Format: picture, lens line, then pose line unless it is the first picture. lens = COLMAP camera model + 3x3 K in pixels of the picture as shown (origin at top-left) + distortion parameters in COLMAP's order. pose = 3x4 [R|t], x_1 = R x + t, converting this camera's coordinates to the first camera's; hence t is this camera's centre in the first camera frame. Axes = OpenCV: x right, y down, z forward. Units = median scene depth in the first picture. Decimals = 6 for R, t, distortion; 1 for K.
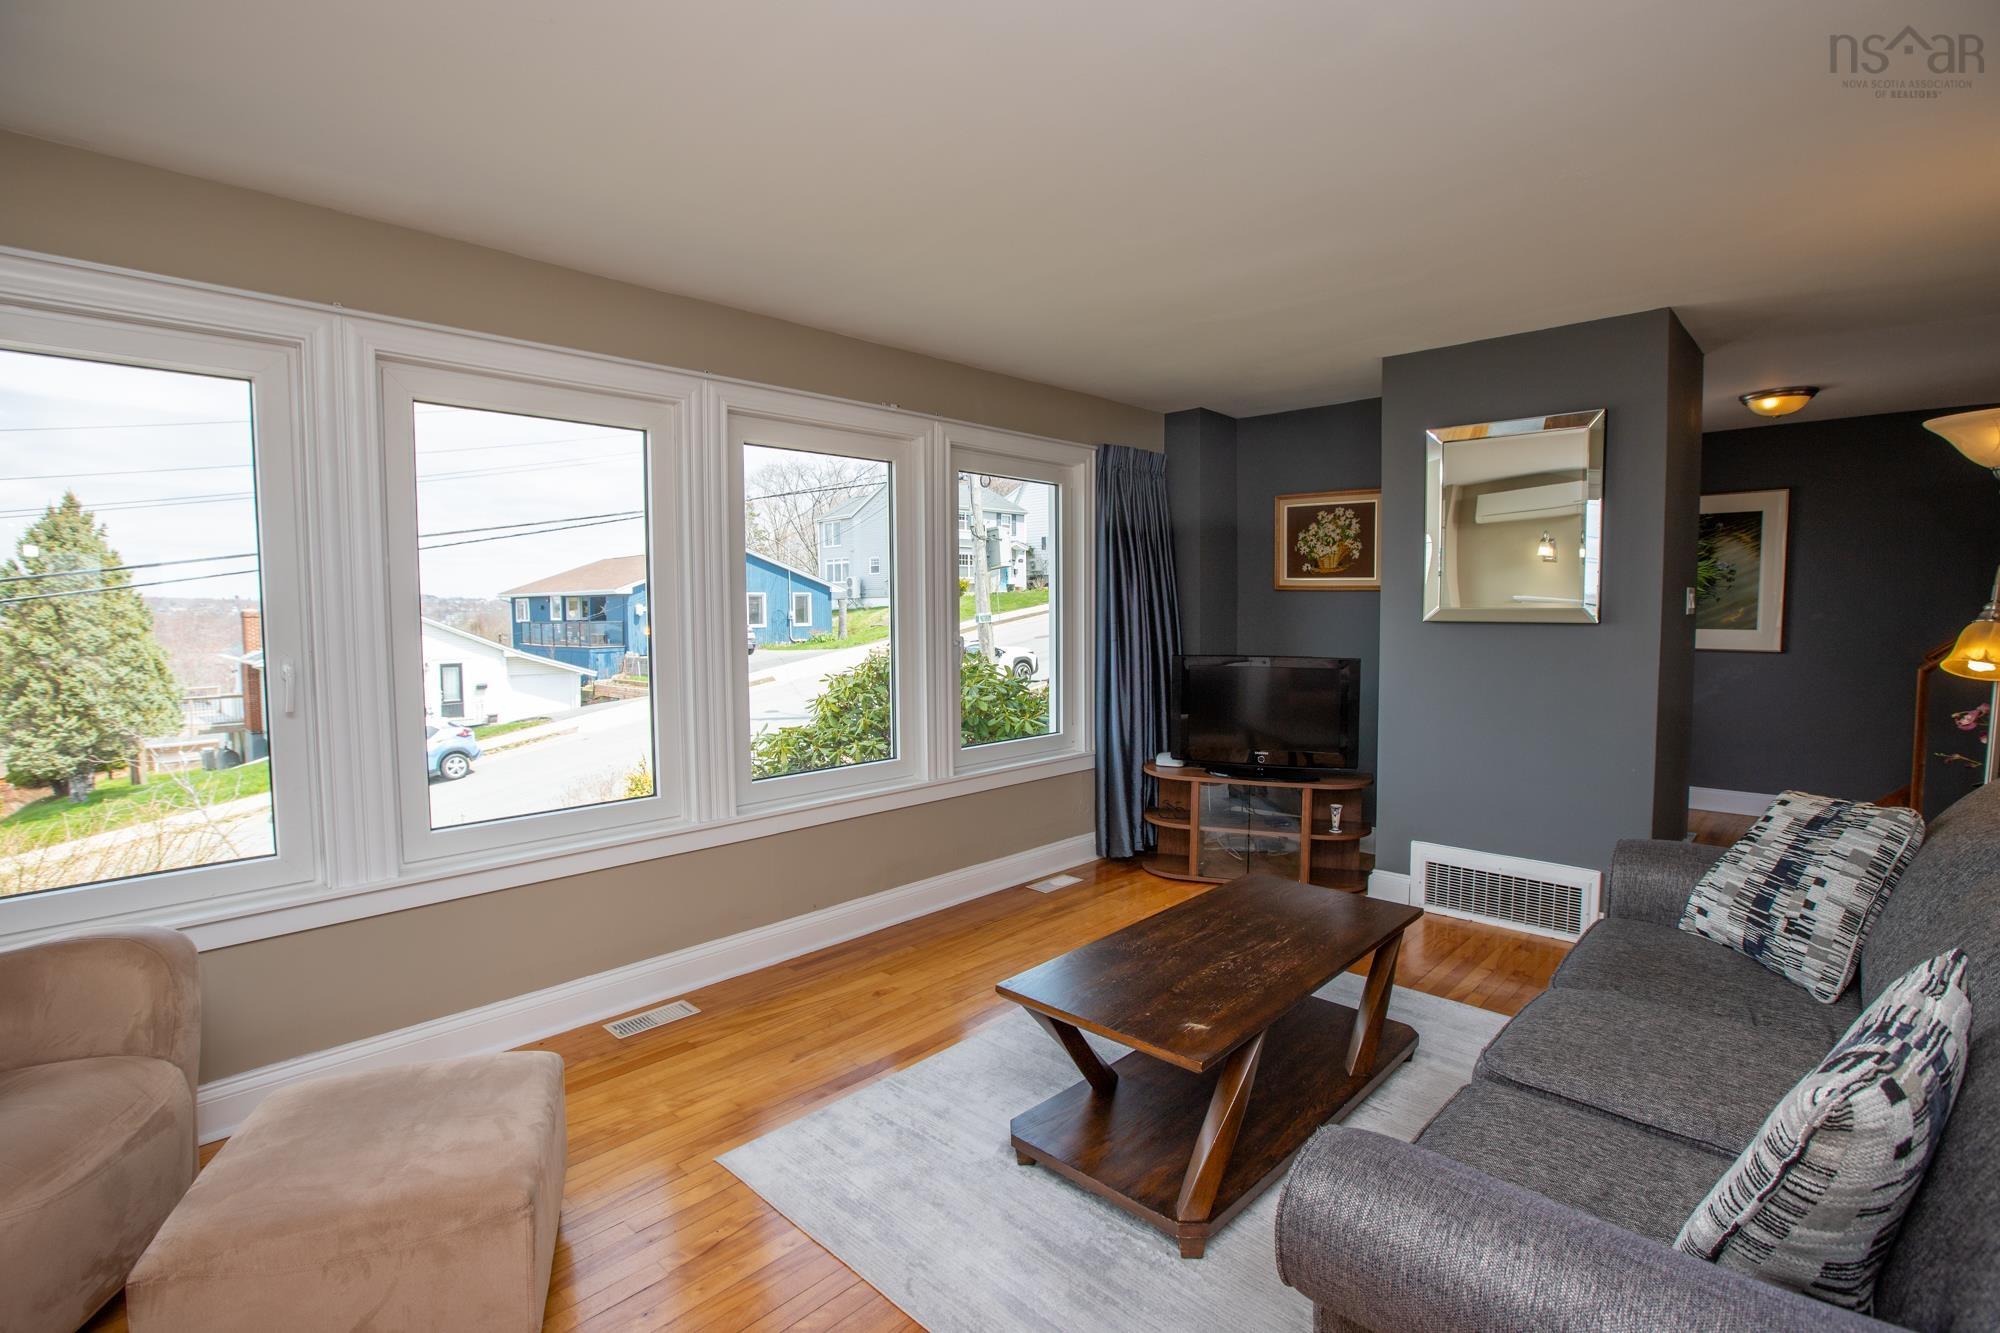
lens RADIAL K [[952.6, 0, 994.6], [0, 952.6, 664.9], [0, 0, 1]] dist [-0.033803, 0.000480]
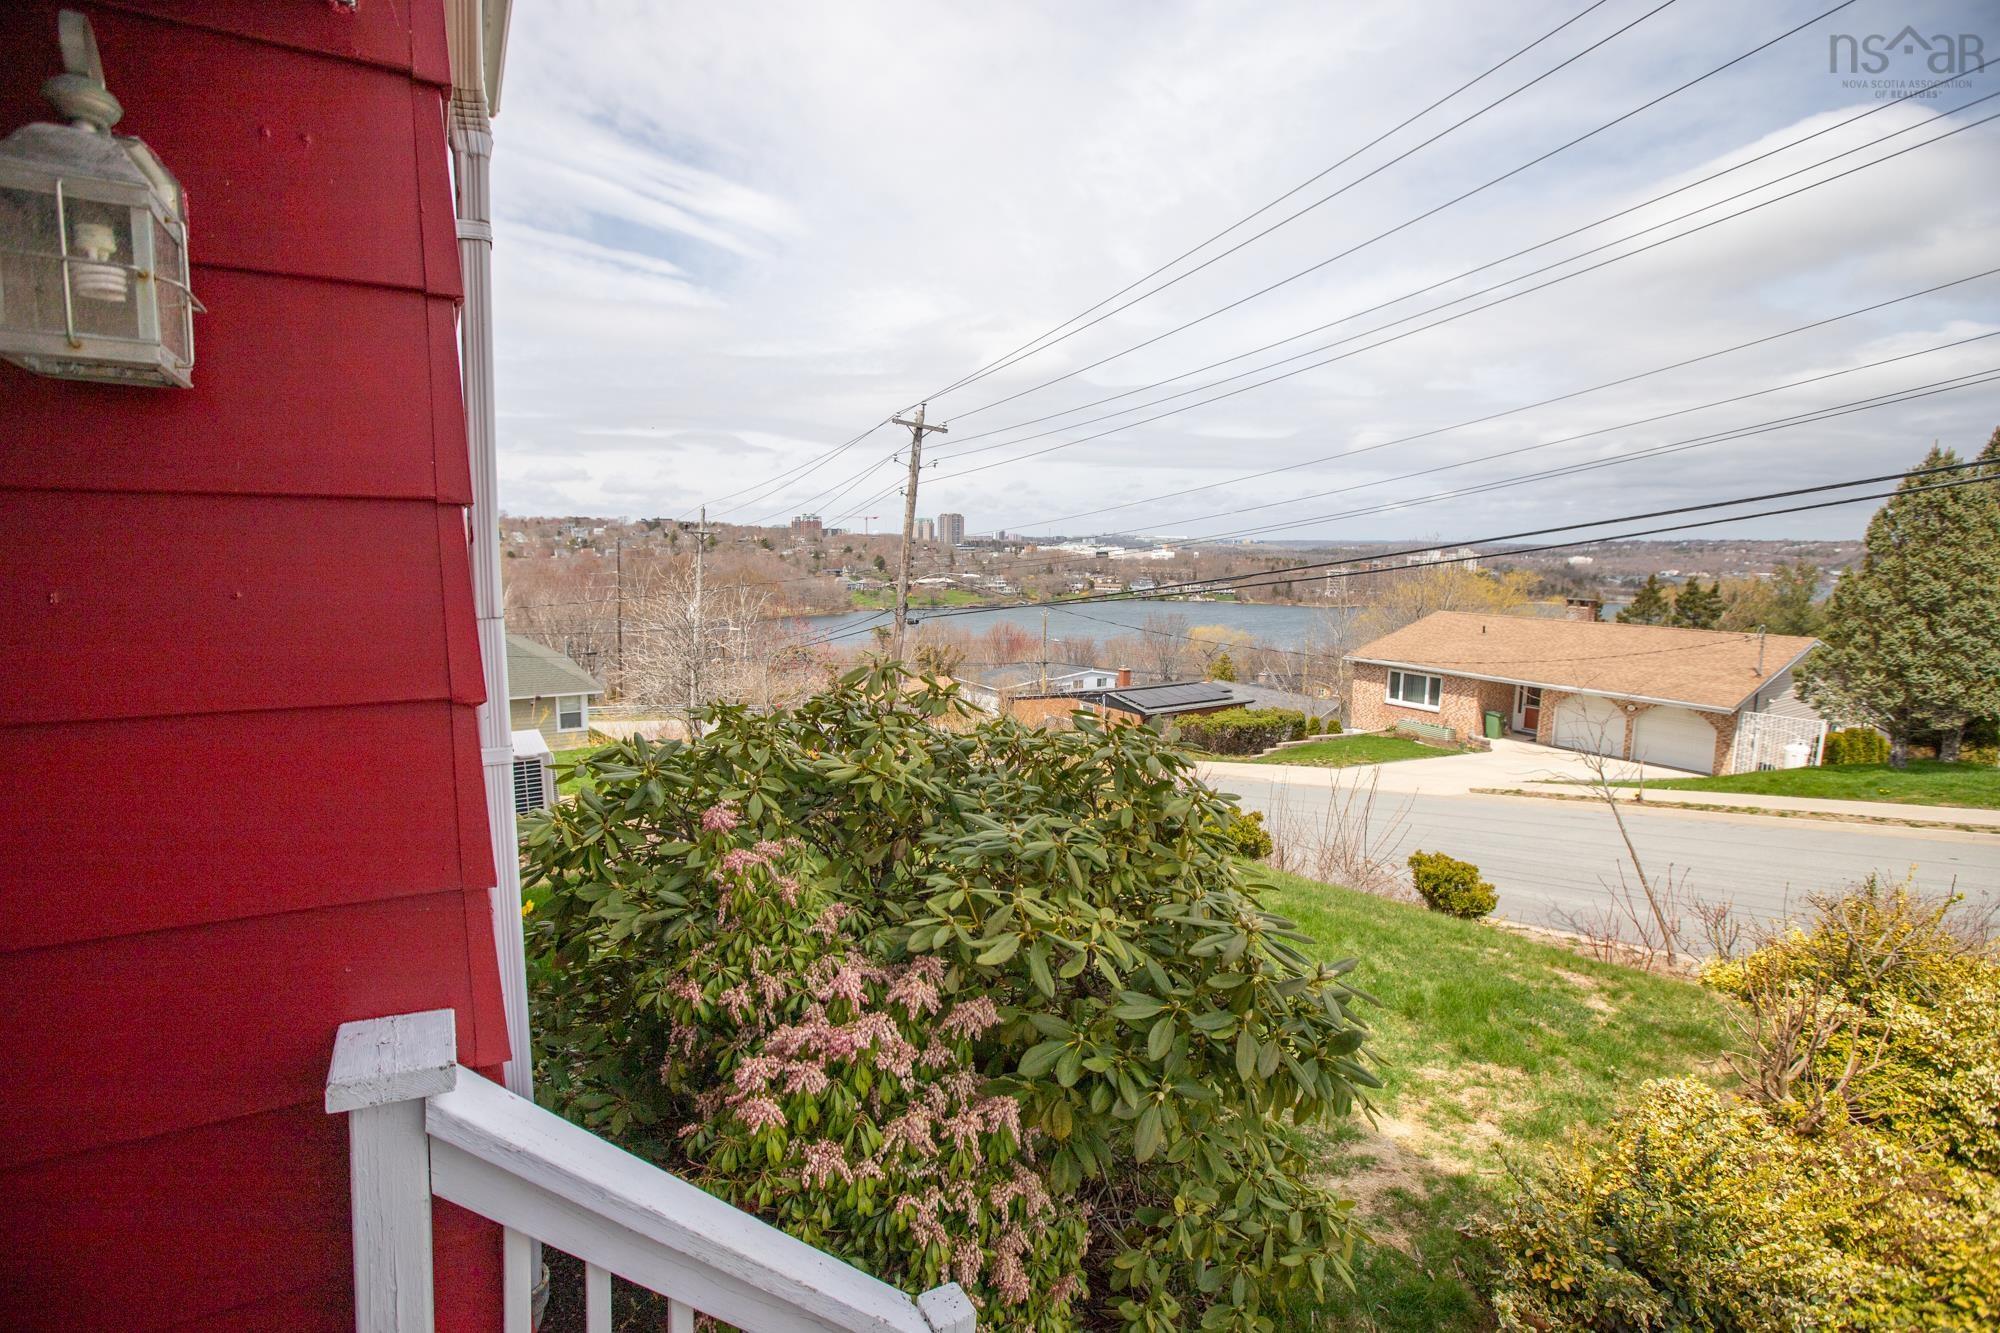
lens RADIAL K [[940.9, 0, 1002.8], [0, 940.9, 674.1], [0, 0, 1]] dist [-0.019065, 0.000798]
pose [[-0.256139, 0.136060, -0.957016, 0.200991], [-0.071186, 0.984701, 0.159049, -0.046755], [0.964015, 0.108865, -0.242535, 0.549024]]
